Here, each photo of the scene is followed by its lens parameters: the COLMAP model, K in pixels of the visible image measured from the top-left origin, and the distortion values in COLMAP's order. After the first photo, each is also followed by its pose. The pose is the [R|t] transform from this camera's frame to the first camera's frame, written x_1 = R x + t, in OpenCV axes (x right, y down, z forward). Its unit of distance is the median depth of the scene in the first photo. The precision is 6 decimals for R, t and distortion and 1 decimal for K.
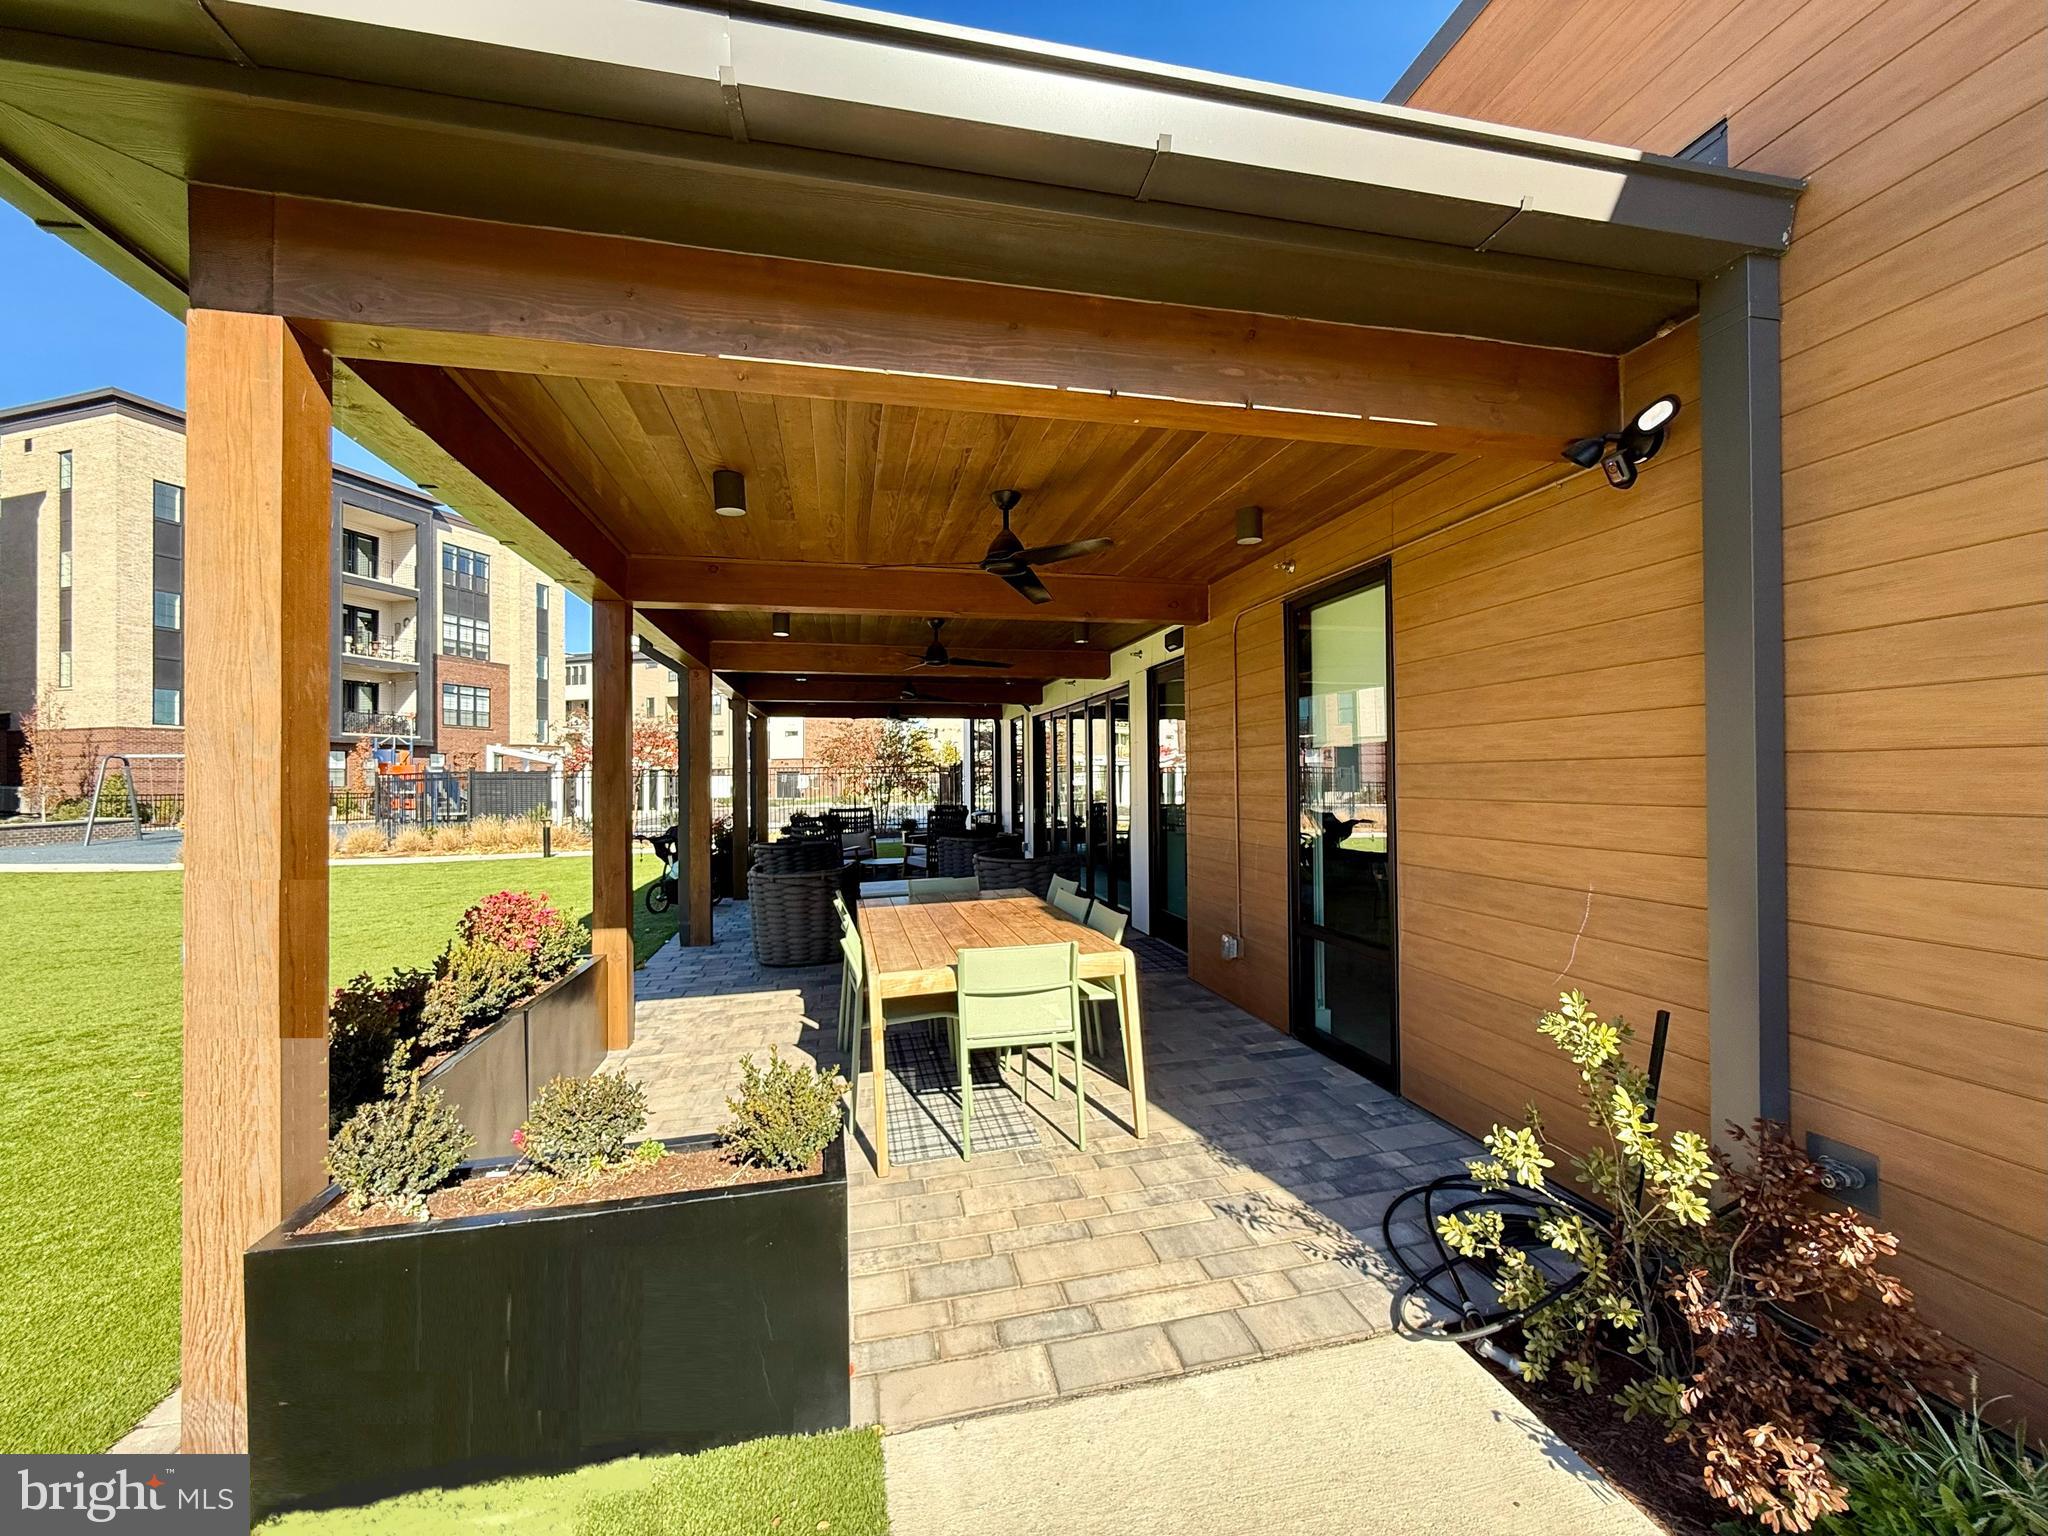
lens RADIAL K [[818.5, 0, 1024.0], [0, 818.5, 768.0], [0, 0, 1]] dist [0.000960, 0.000137]
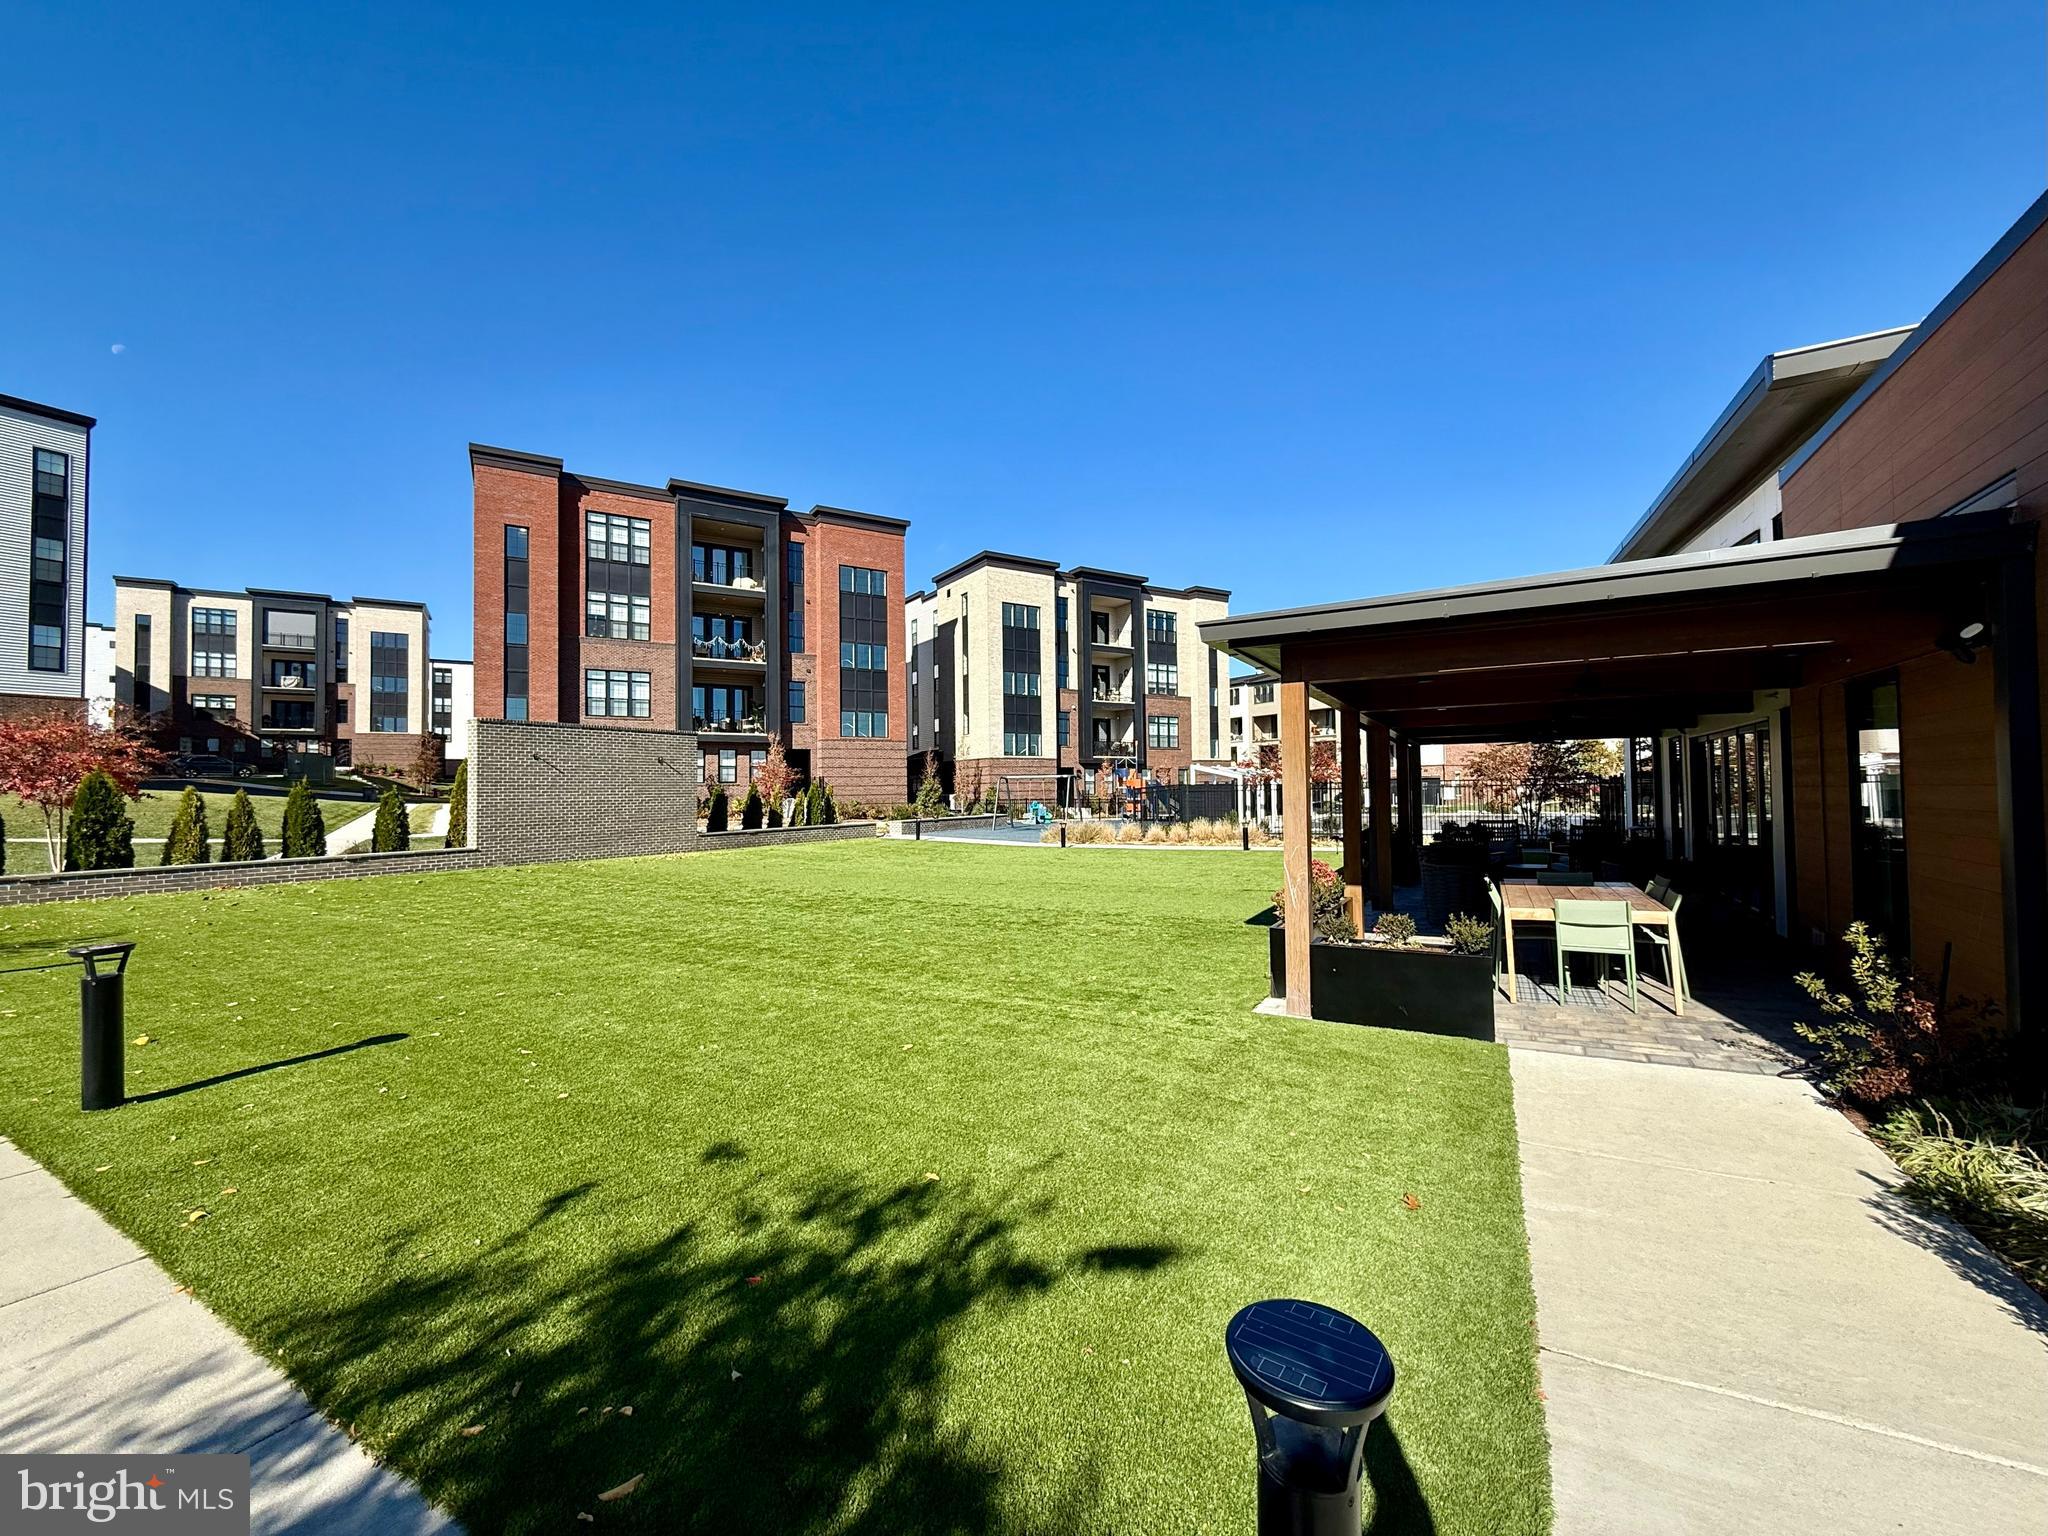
lens RADIAL K [[818.5, 0, 1024.0], [0, 818.5, 768.0], [0, 0, 1]] dist [0.000960, 0.000137]
pose [[0.741029, -0.018089, -0.671229, 0.040071], [0.014596, 0.999835, -0.010831, -0.012222], [0.671314, -0.001772, 0.741171, -0.175655]]
